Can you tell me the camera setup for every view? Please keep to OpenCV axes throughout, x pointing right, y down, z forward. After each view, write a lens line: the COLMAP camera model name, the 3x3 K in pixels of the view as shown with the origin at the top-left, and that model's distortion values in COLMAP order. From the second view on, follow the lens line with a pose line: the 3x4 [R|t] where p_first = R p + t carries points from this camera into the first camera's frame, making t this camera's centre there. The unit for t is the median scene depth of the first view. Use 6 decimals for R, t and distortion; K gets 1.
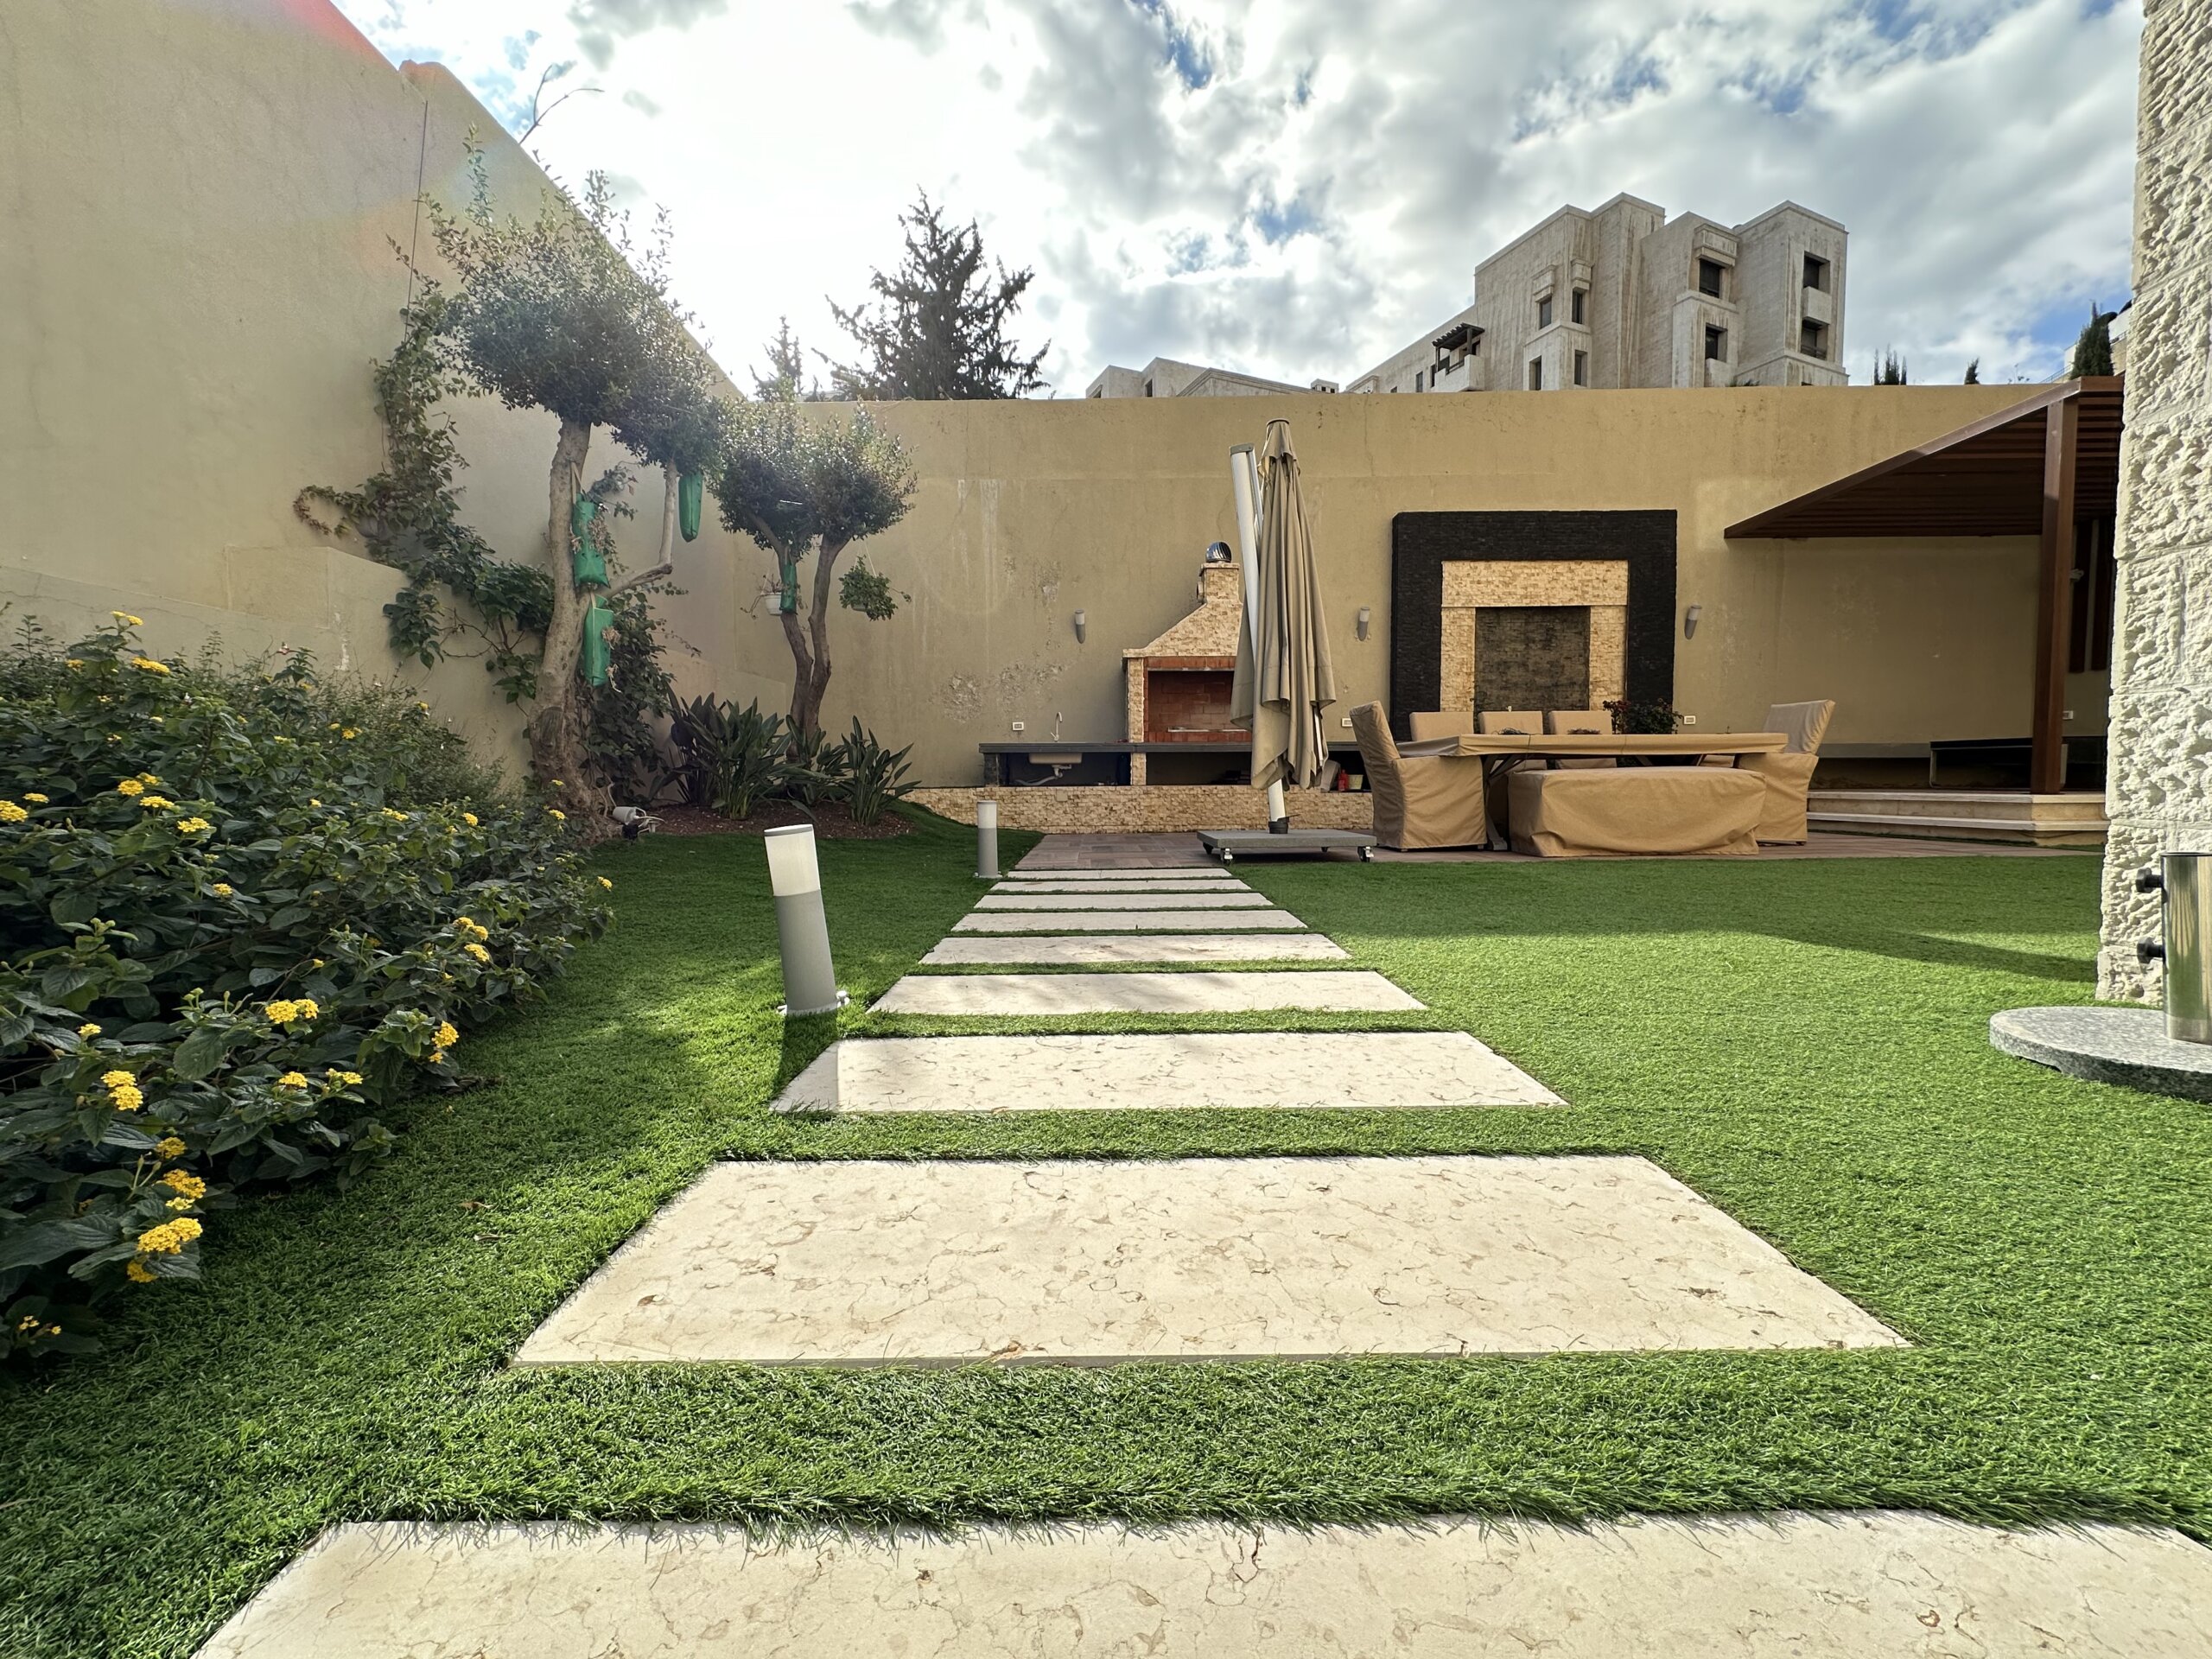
lens RADIAL K [[877.0, 0, 1106.0], [0, 877.0, 829.5], [0, 0, 1]] dist [0.000233, 0.000140]
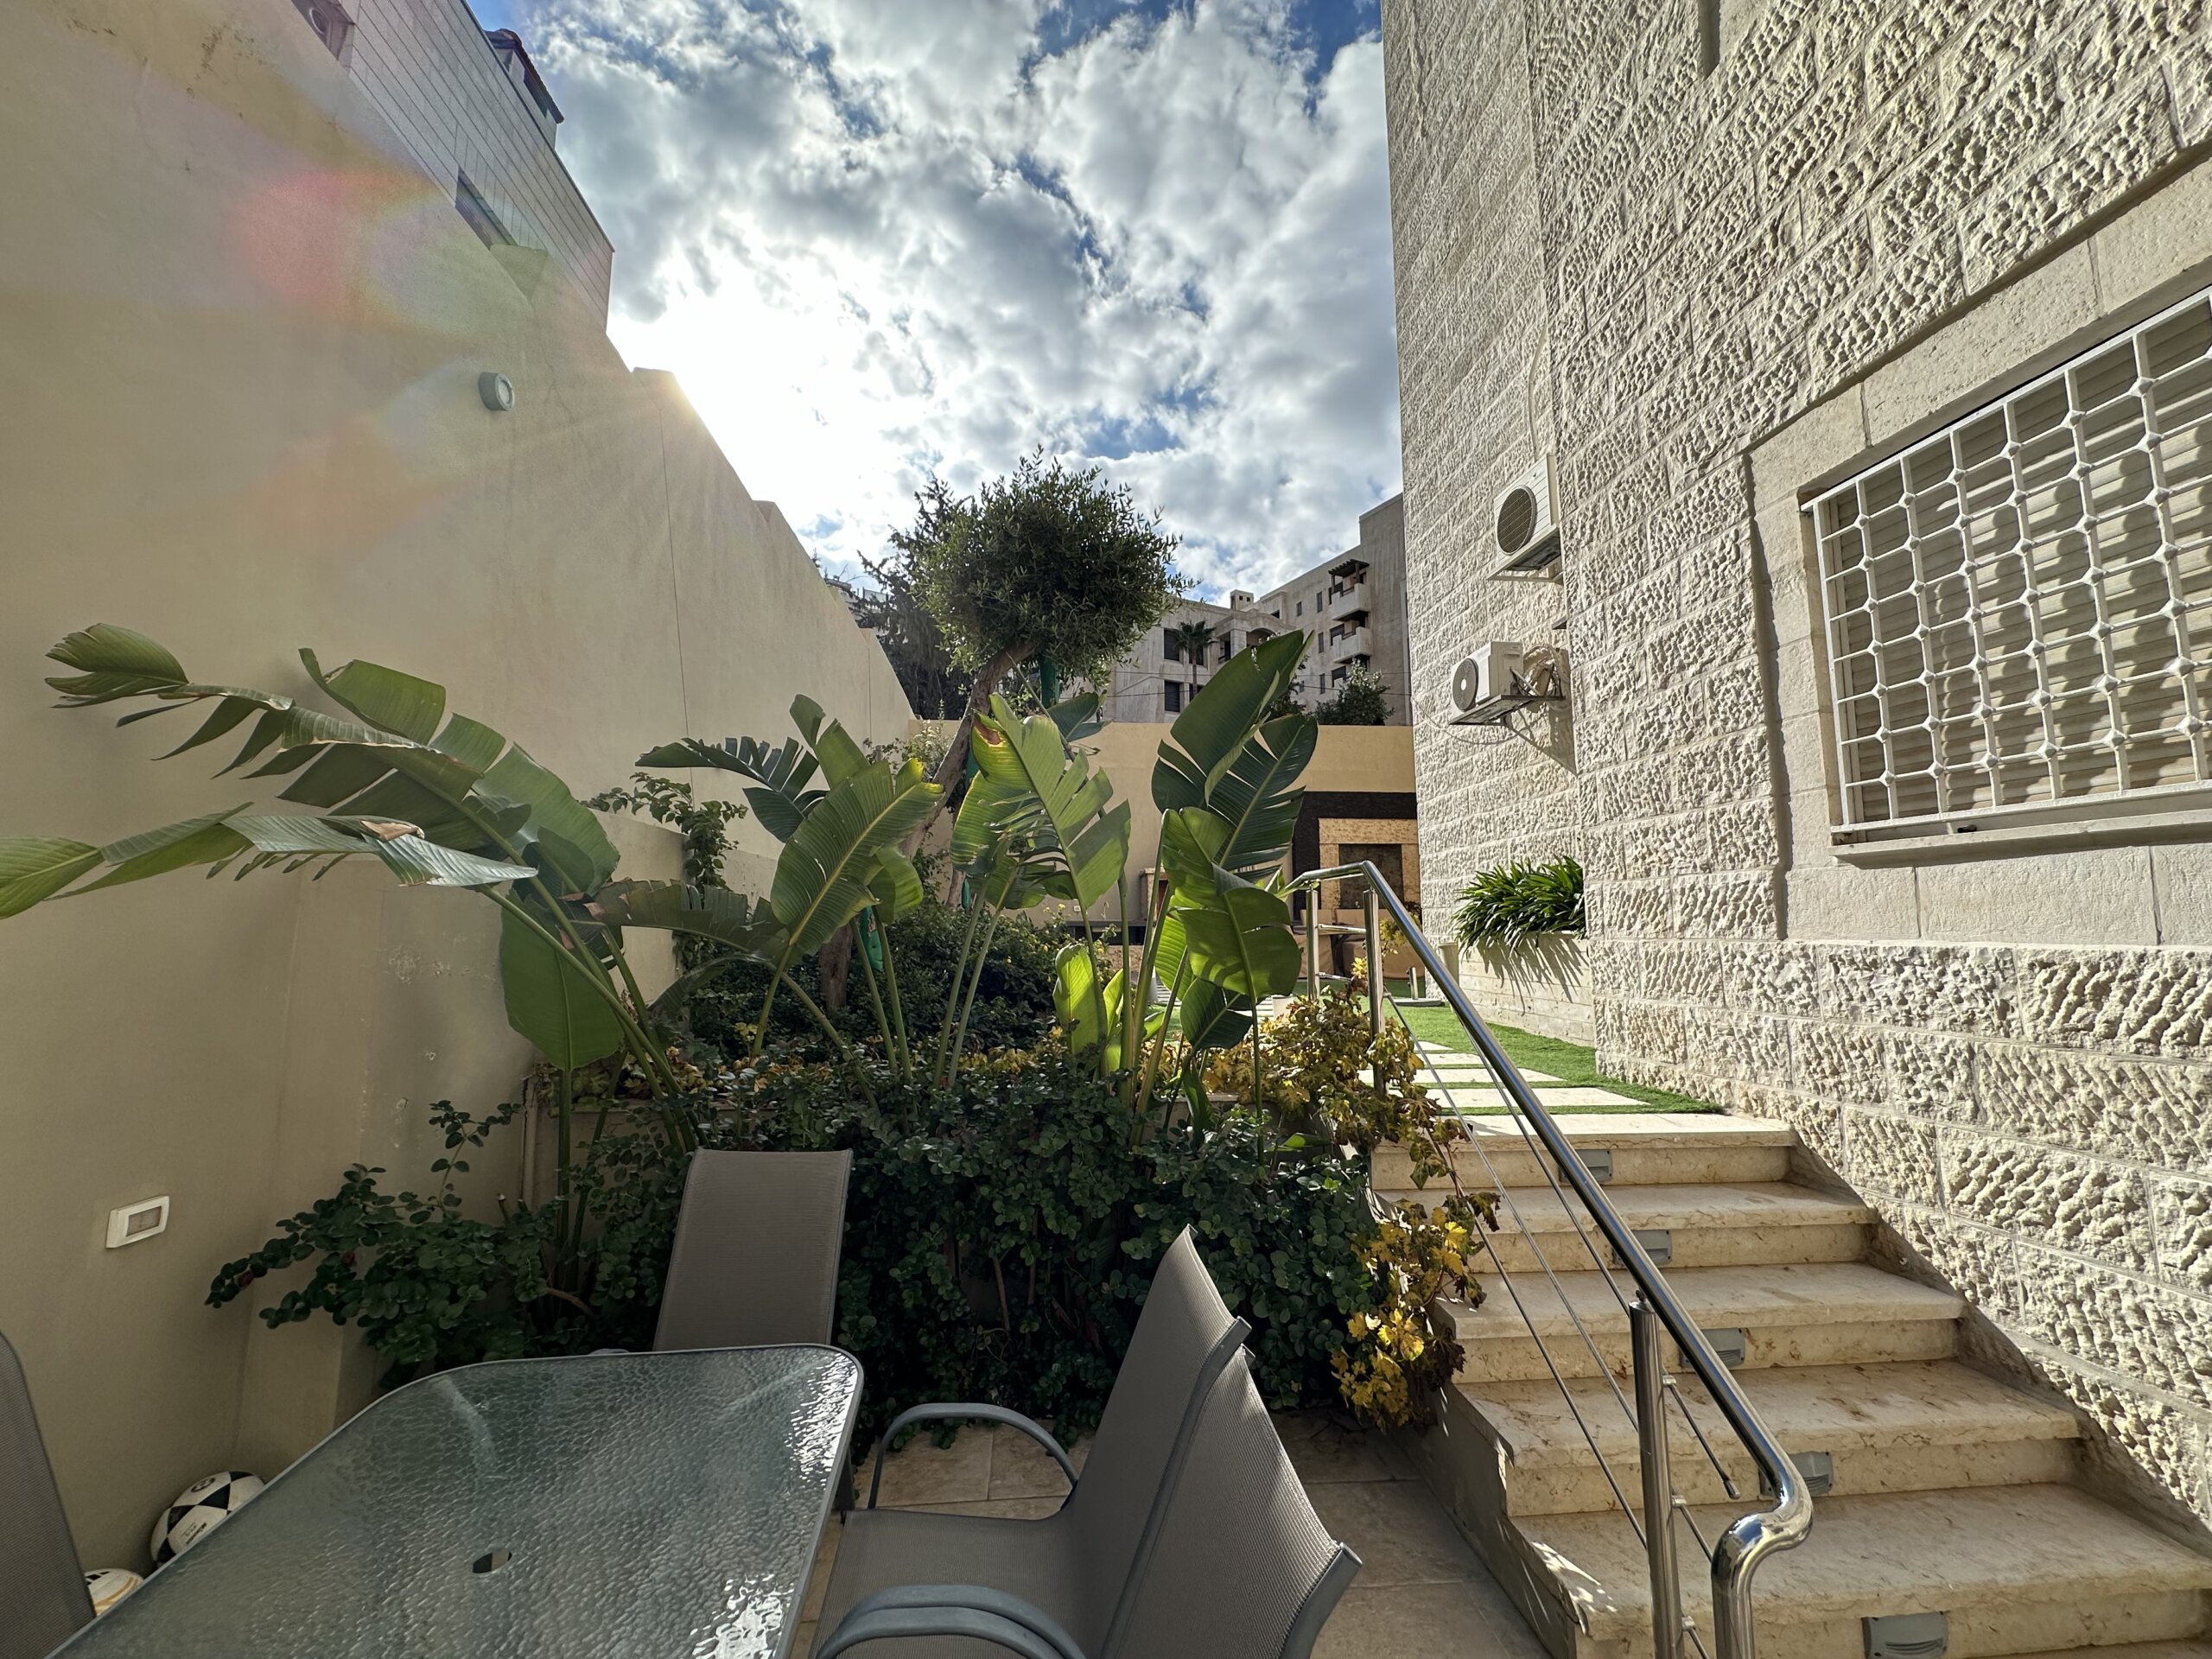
lens RADIAL K [[877.0, 0, 1106.0], [0, 877.0, 829.5], [0, 0, 1]] dist [0.000233, 0.000140]
pose [[0.996477, 0.016104, 0.082308, -0.183911], [-0.002046, 0.985769, -0.168094, 0.013347], [-0.083844, 0.167333, 0.982329, -0.683092]]
